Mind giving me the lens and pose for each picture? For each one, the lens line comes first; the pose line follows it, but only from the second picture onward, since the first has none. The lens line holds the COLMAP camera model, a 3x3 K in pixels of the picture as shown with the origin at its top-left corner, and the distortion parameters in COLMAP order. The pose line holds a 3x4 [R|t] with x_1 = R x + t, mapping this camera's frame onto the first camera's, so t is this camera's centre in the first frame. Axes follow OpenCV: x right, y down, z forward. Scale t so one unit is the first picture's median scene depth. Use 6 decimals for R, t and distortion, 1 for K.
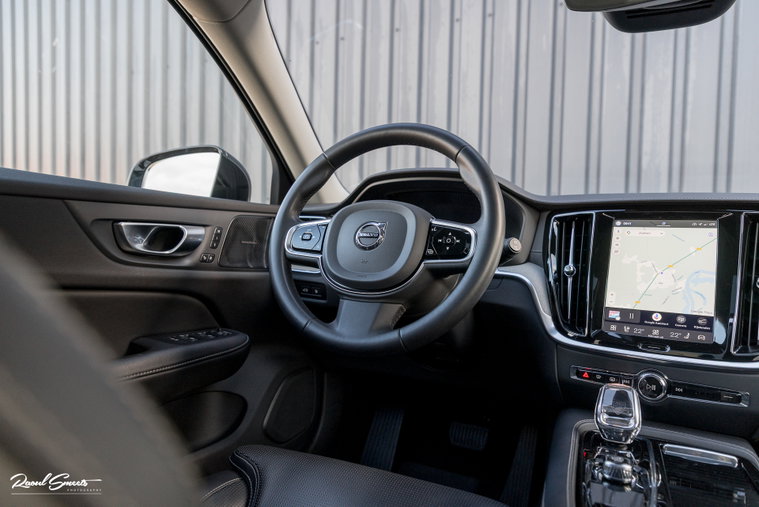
lens RADIAL K [[506.0, 0, 382.2], [0, 506.0, 255.2], [0, 0, 1]] dist [0.000047, -0.000985]
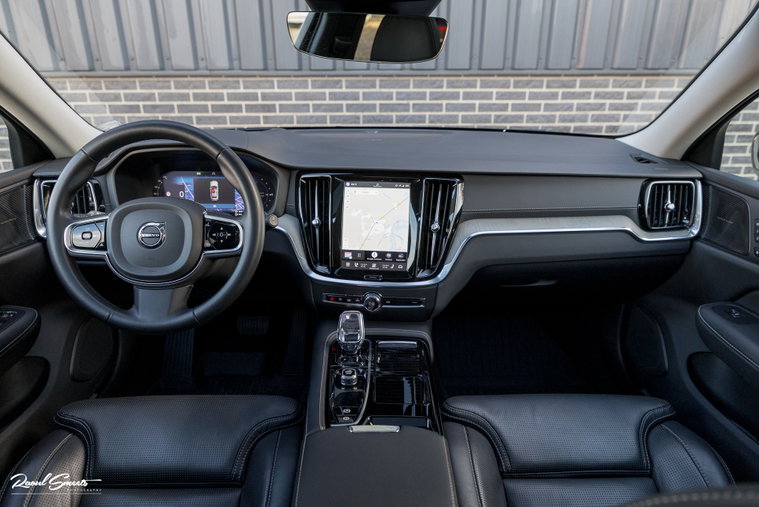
lens RADIAL K [[506.0, 0, 382.2], [0, 506.0, 255.2], [0, 0, 1]] dist [0.000047, -0.000985]
pose [[0.896726, -0.181908, 0.403474, -0.026278], [0.036441, 0.938881, 0.342307, -0.372758], [-0.441082, -0.292253, 0.848549, -0.247005]]
